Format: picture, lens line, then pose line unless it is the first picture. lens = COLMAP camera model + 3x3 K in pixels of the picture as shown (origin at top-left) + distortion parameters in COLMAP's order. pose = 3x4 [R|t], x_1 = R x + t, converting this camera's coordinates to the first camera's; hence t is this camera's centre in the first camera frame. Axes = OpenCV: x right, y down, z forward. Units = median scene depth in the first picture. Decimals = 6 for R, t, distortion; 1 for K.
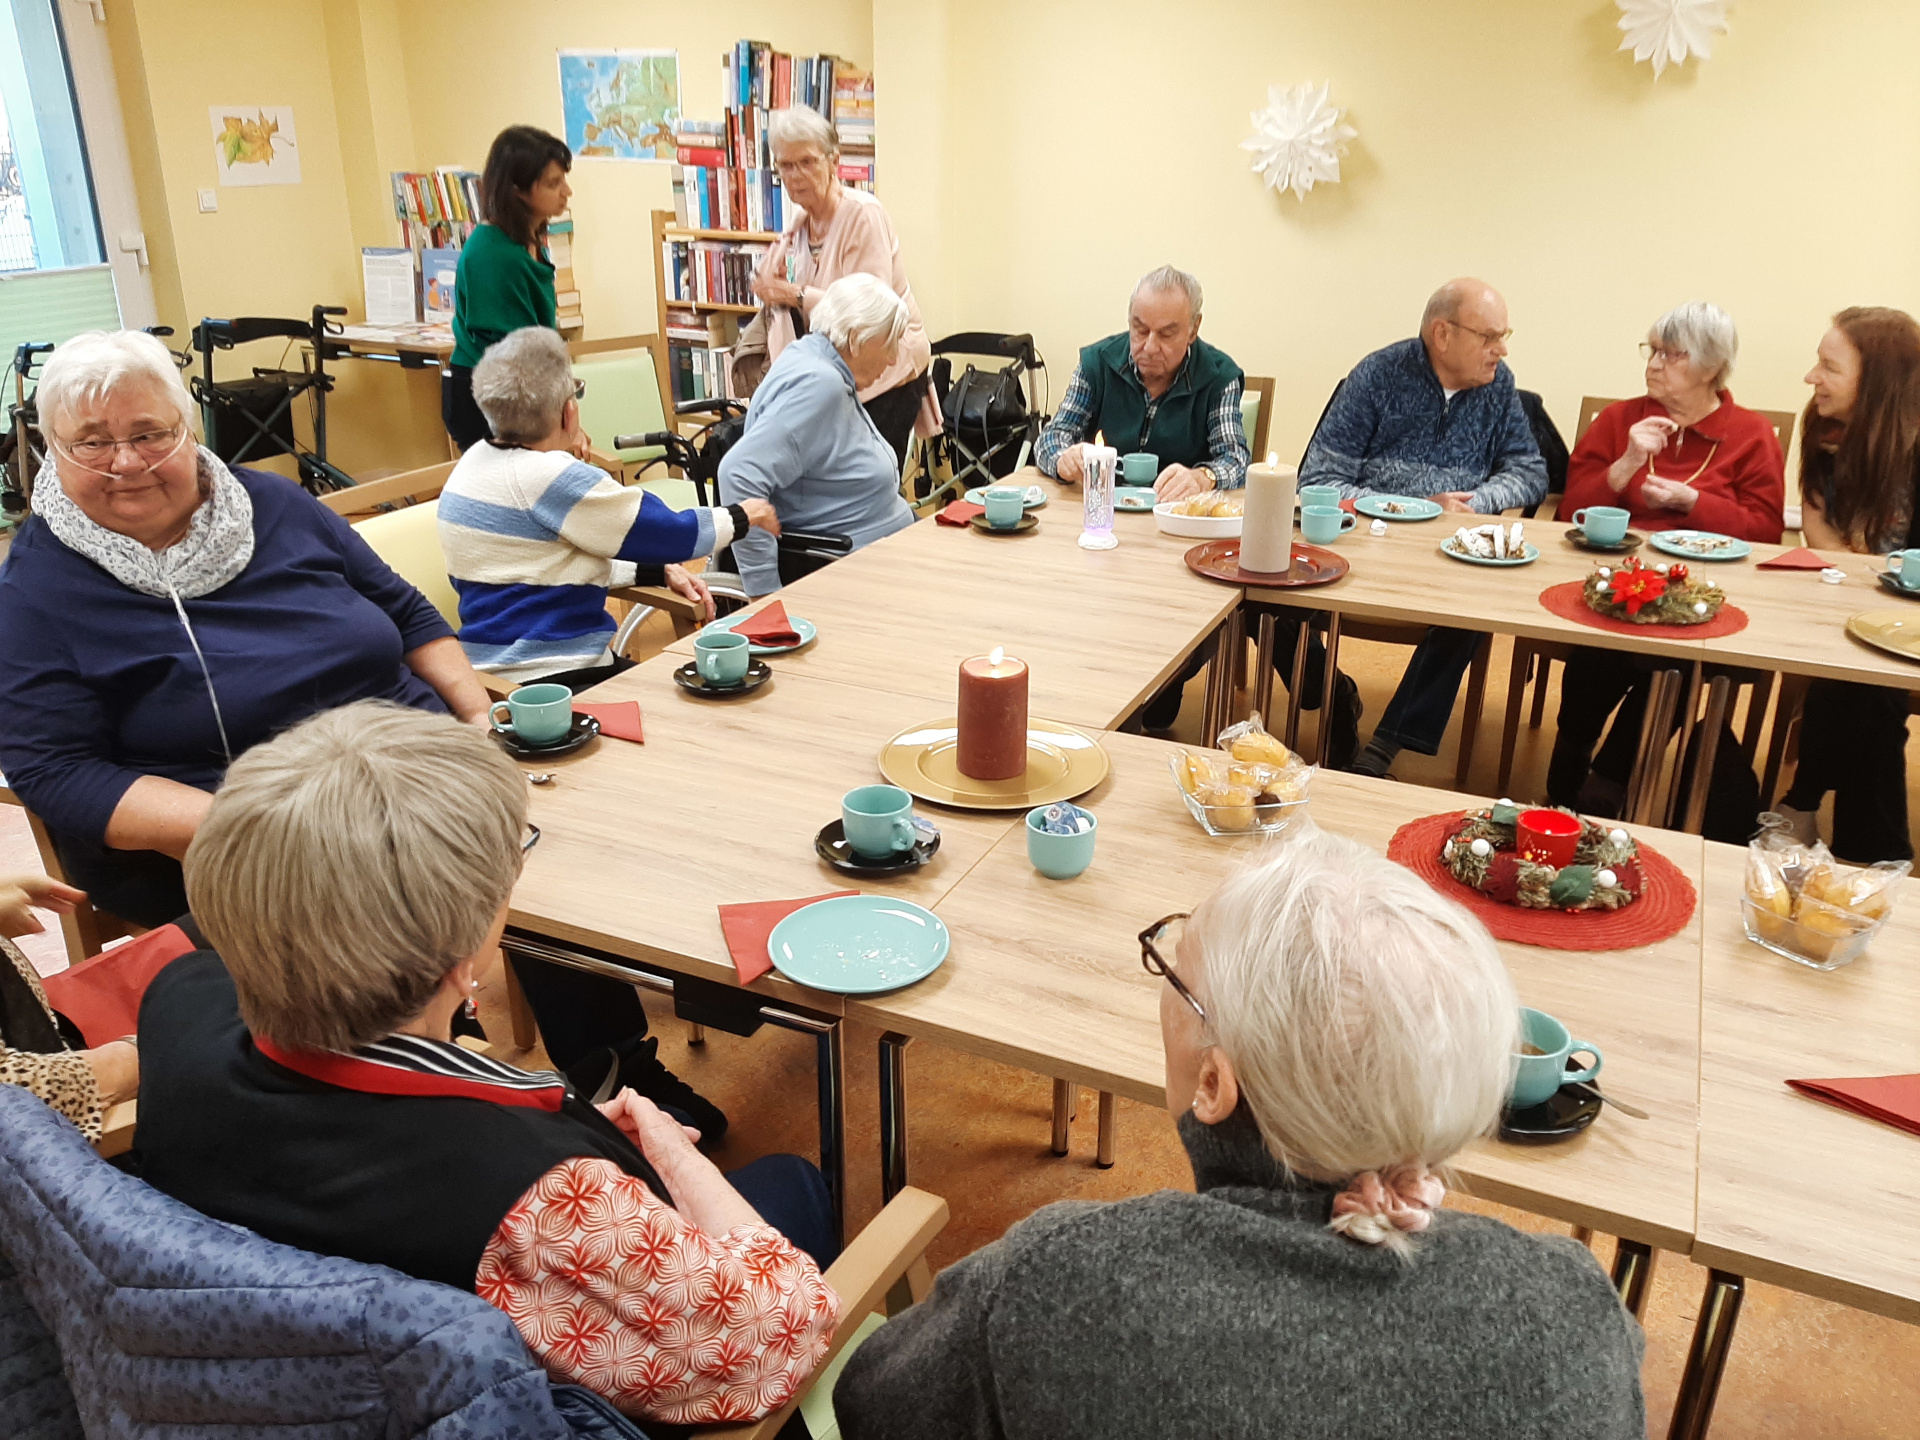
lens RADIAL K [[1584.9, 0, 960.0], [0, 1584.9, 720.0], [0, 0, 1]] dist [0.004687, 0.003998]
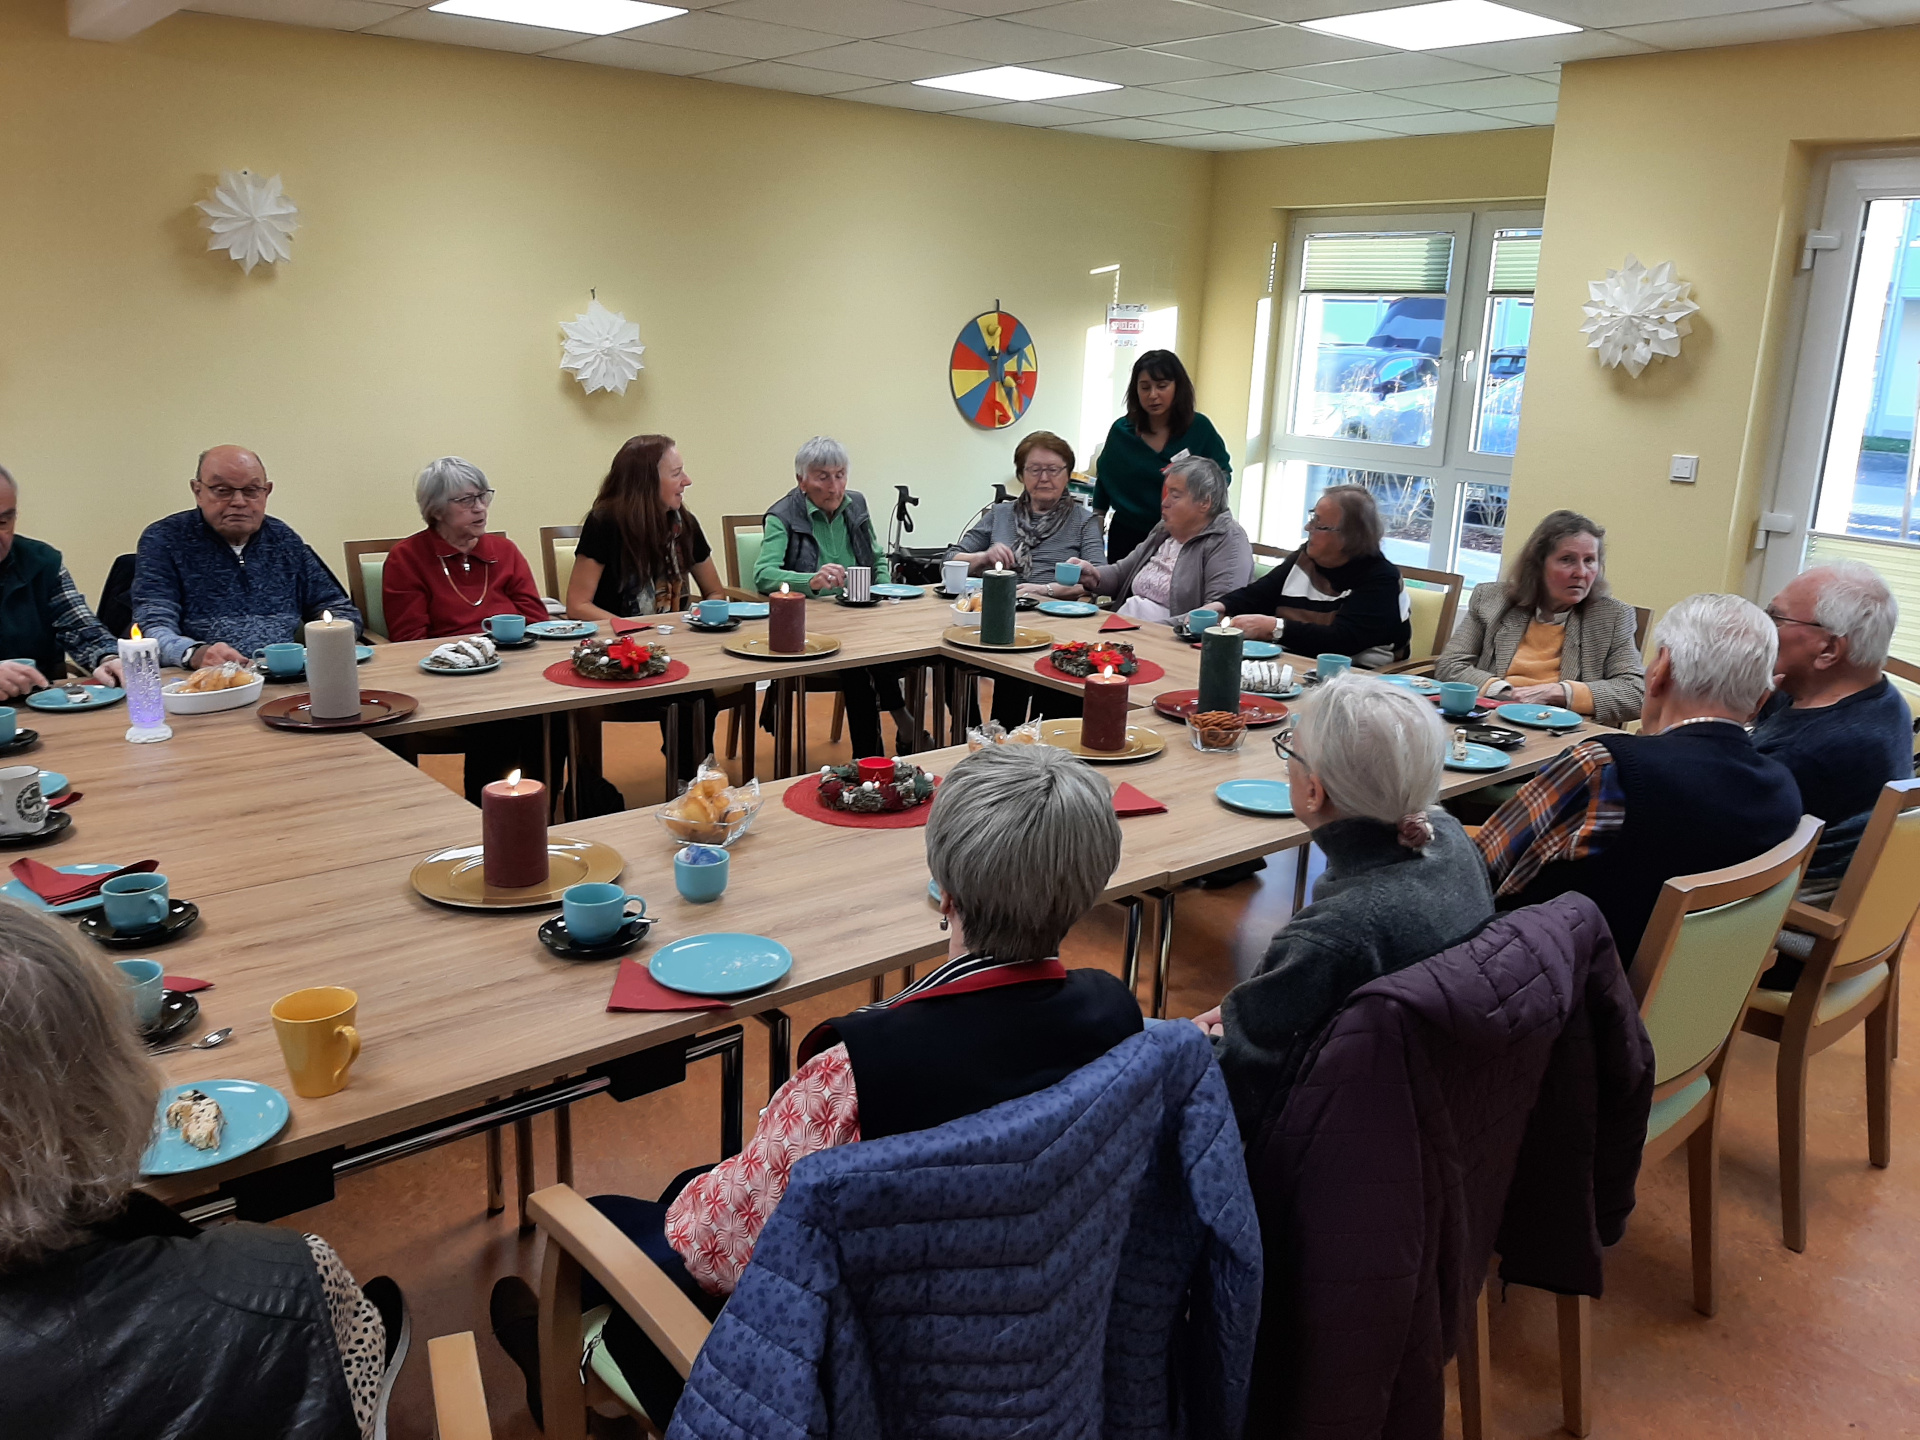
lens RADIAL K [[1525.3, 0, 960.0], [0, 1525.3, 720.0], [0, 0, 1]] dist [0.079728, -0.148001]
pose [[0.405500, -0.224193, 0.886176, -0.571747], [0.298965, 0.948667, 0.103201, -0.071620], [-0.863823, 0.223087, 0.451710, 0.144657]]
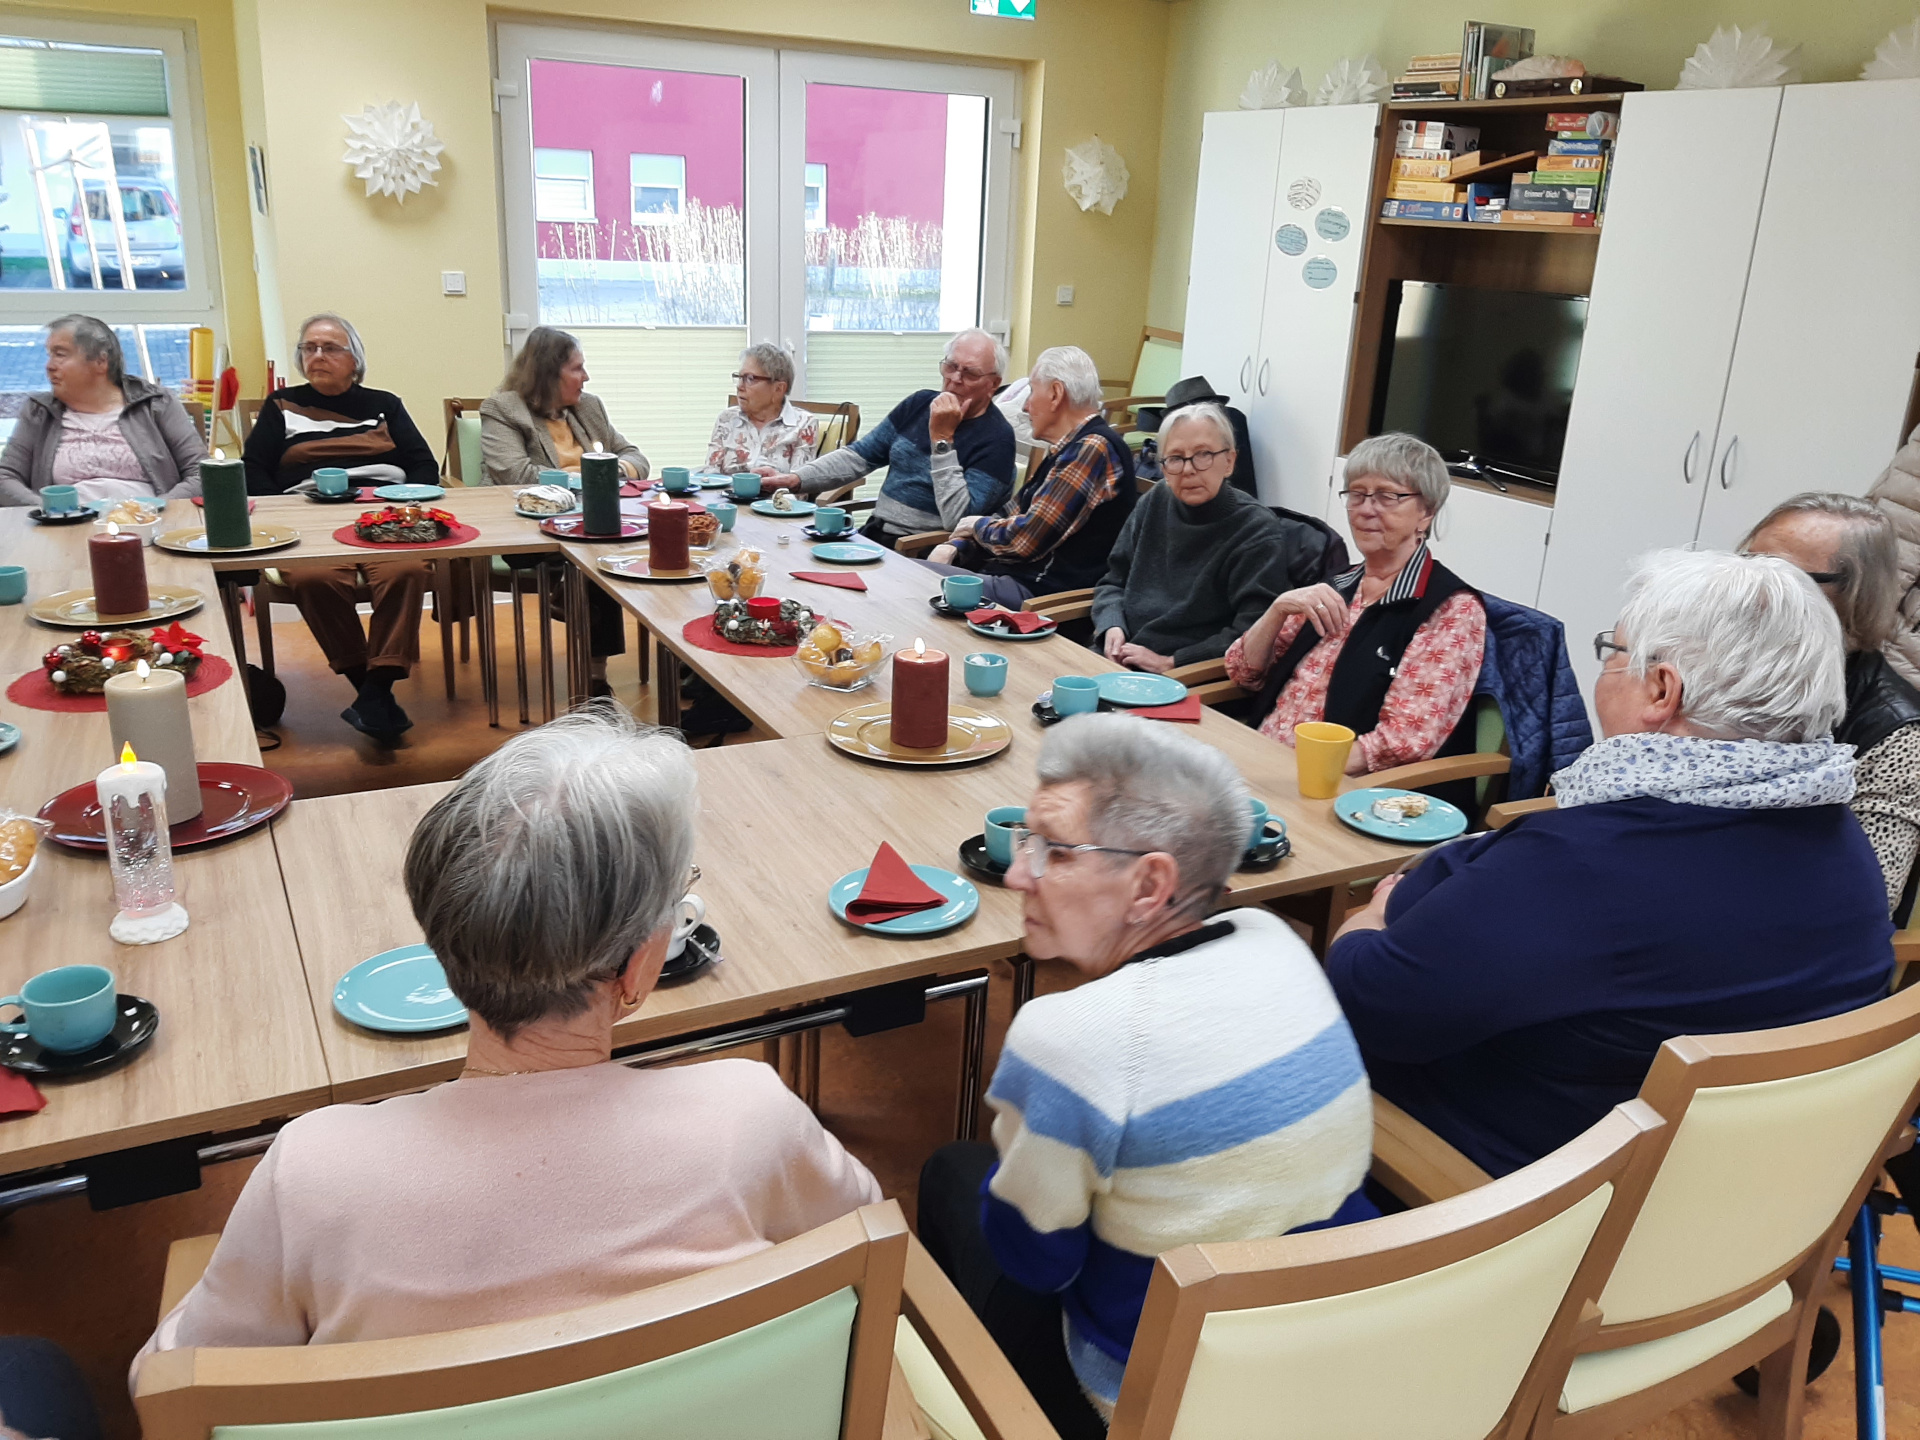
lens RADIAL K [[1525.3, 0, 960.0], [0, 1525.3, 720.0], [0, 0, 1]] dist [0.079728, -0.148001]
pose [[-0.805580, -0.228692, 0.546572, -0.446037], [0.167380, 0.797084, 0.580207, -0.480765], [-0.568352, 0.558889, -0.603837, 1.209511]]
